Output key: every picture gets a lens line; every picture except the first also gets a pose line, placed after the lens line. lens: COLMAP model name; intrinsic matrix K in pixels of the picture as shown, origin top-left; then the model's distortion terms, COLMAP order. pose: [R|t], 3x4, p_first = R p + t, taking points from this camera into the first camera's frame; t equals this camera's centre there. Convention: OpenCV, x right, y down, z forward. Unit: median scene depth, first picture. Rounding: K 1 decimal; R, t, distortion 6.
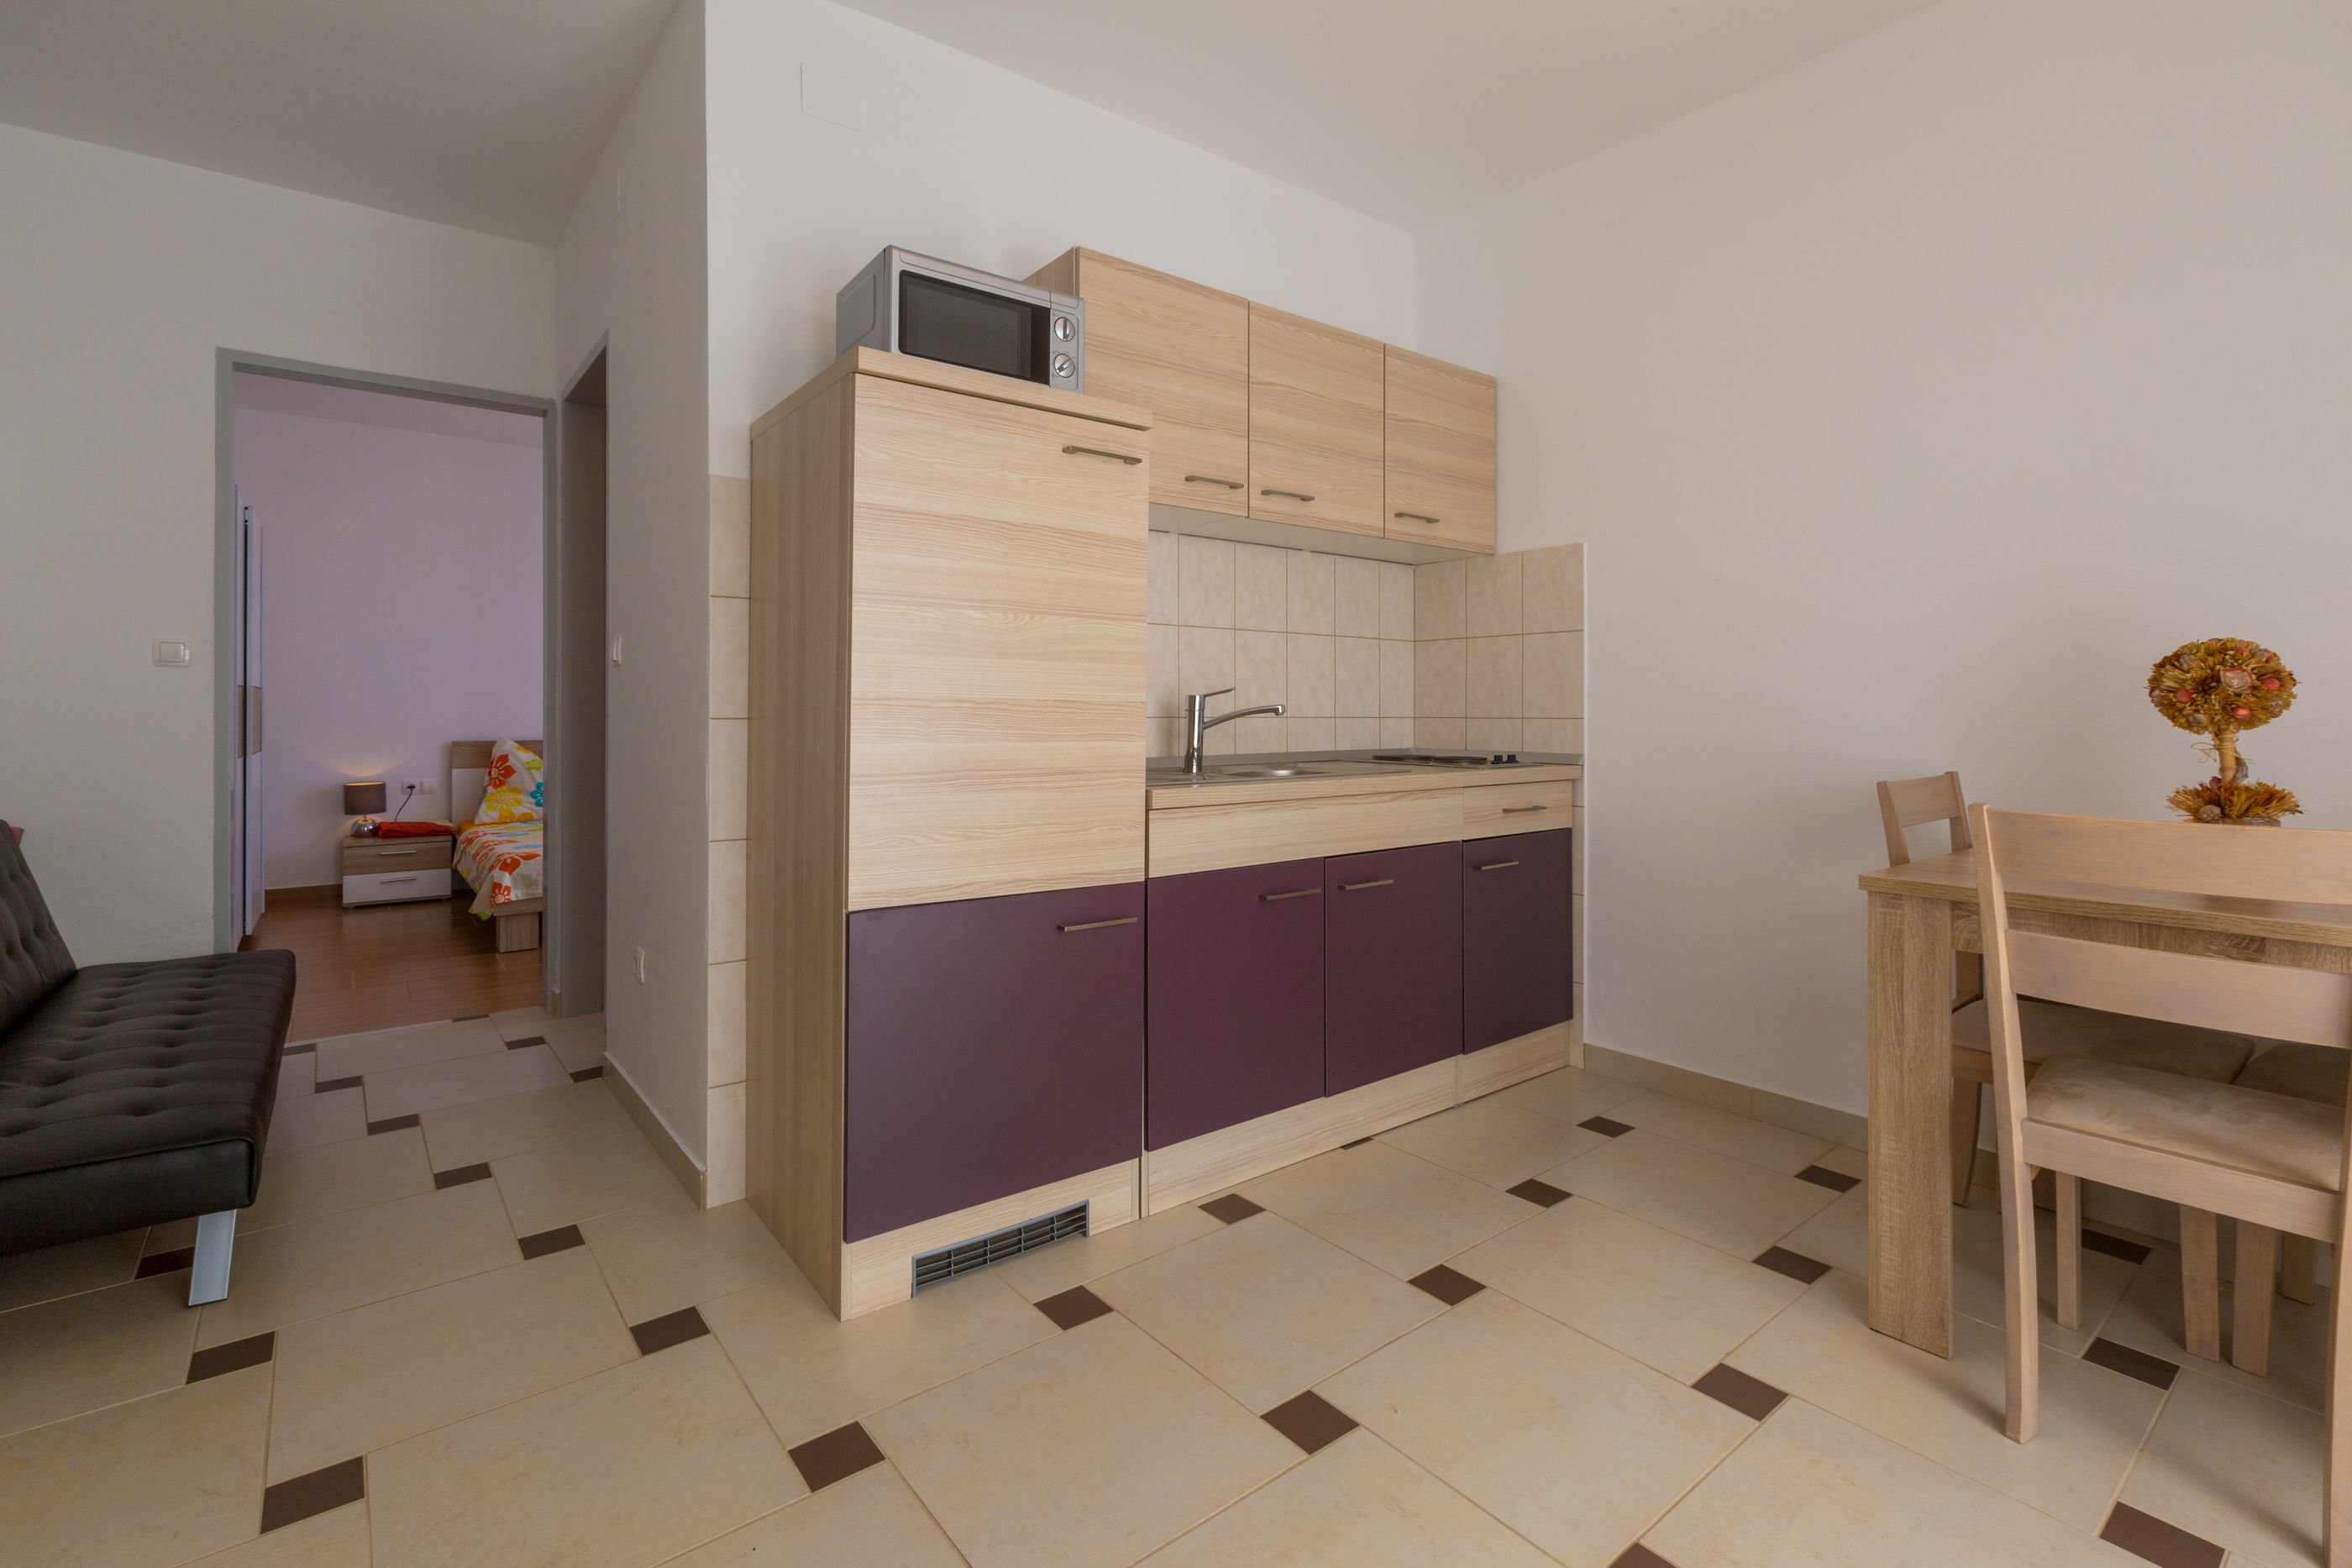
lens RADIAL K [[1064.4, 0, 1171.0], [0, 1064.4, 701.6], [0, 0, 1]] dist [-0.000912, 0.000416]
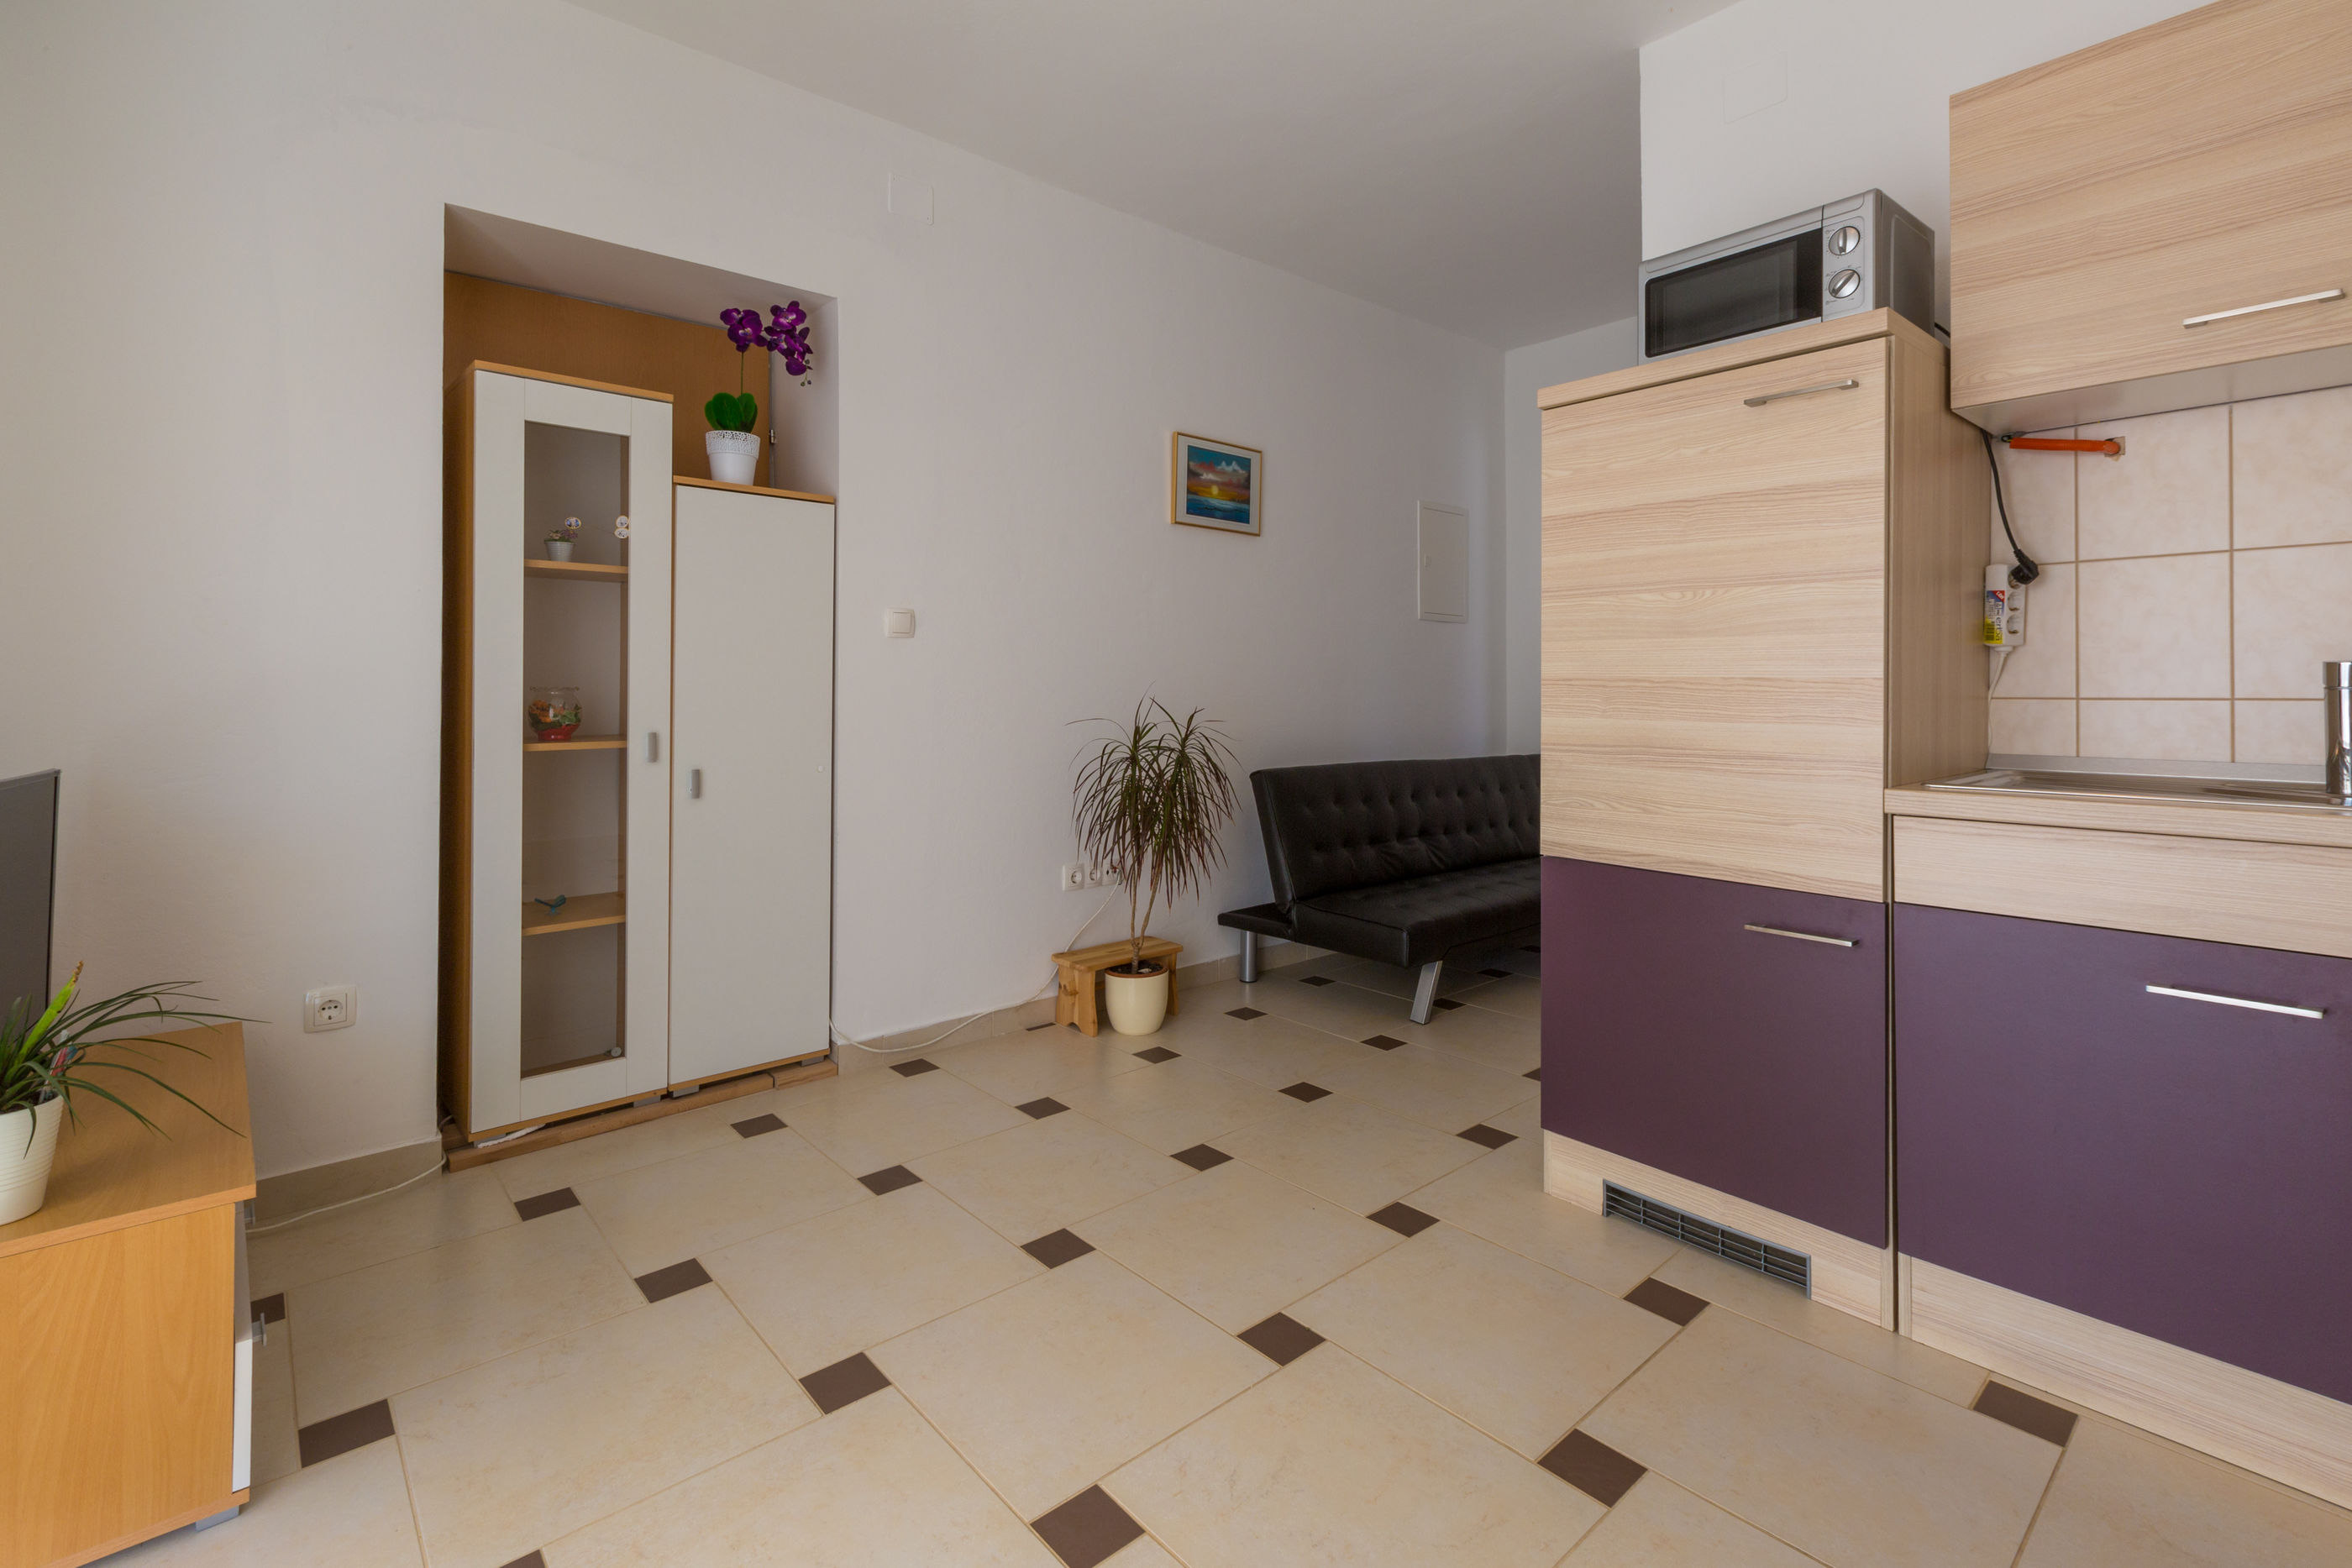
lens RADIAL K [[1067.6, 0, 1172.5], [0, 1067.6, 675.8], [0, 0, 1]] dist [0.000998, 0.000190]
pose [[0.054881, -0.013734, -0.998398, 0.881598], [0.008408, 0.999876, -0.013292, 0.005335], [0.998458, -0.007665, 0.054989, 0.506113]]
